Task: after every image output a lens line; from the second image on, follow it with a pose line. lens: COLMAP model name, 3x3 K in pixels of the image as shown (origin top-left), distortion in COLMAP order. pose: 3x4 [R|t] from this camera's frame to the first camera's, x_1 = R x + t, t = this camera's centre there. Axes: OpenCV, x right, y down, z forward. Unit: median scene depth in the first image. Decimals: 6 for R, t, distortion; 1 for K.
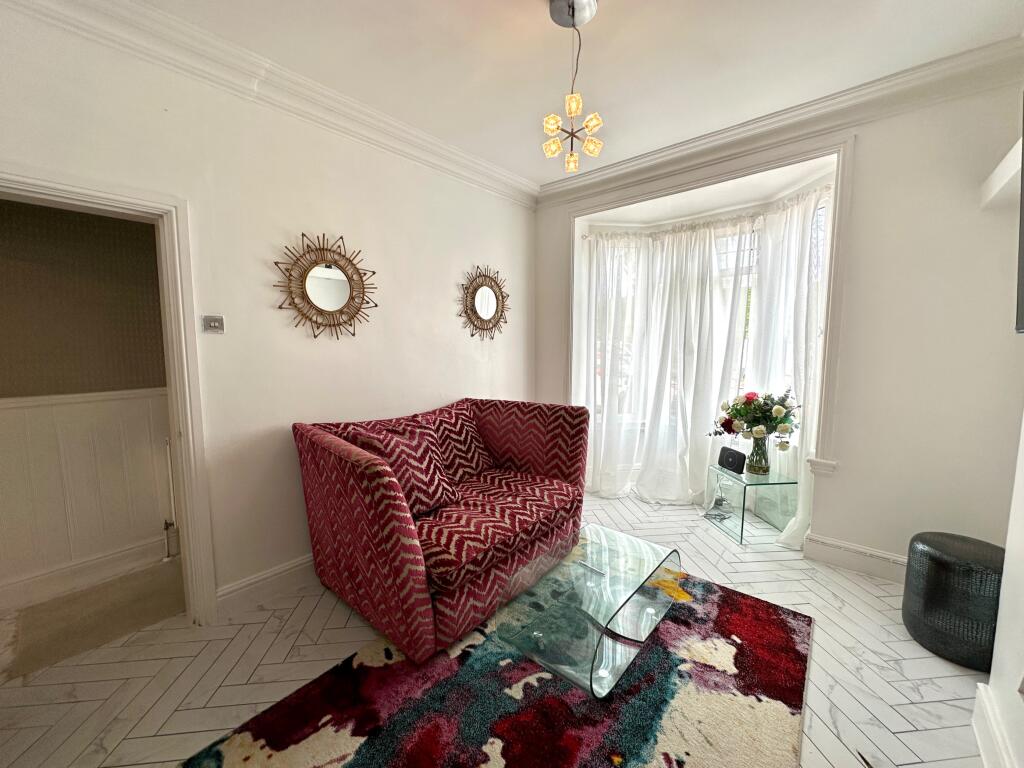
lens RADIAL K [[410.8, 0, 513.8], [0, 410.8, 385.2], [0, 0, 1]] dist [0.000075, 0.000056]
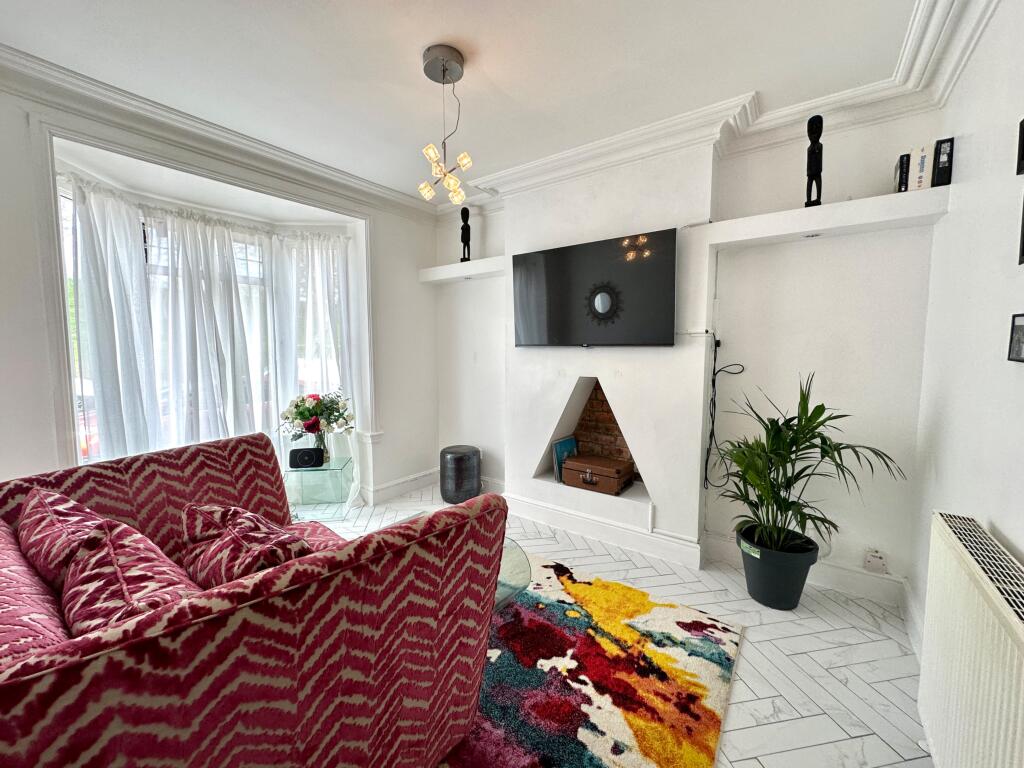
lens RADIAL K [[410.8, 0, 513.6], [0, 410.8, 384.2], [0, 0, 1]] dist [0.000075, 0.000056]
pose [[-0.074355, -0.083323, 0.993745, -0.646635], [0.105805, 0.990219, 0.090944, -0.060428], [-0.991603, 0.111905, -0.064812, 0.559974]]
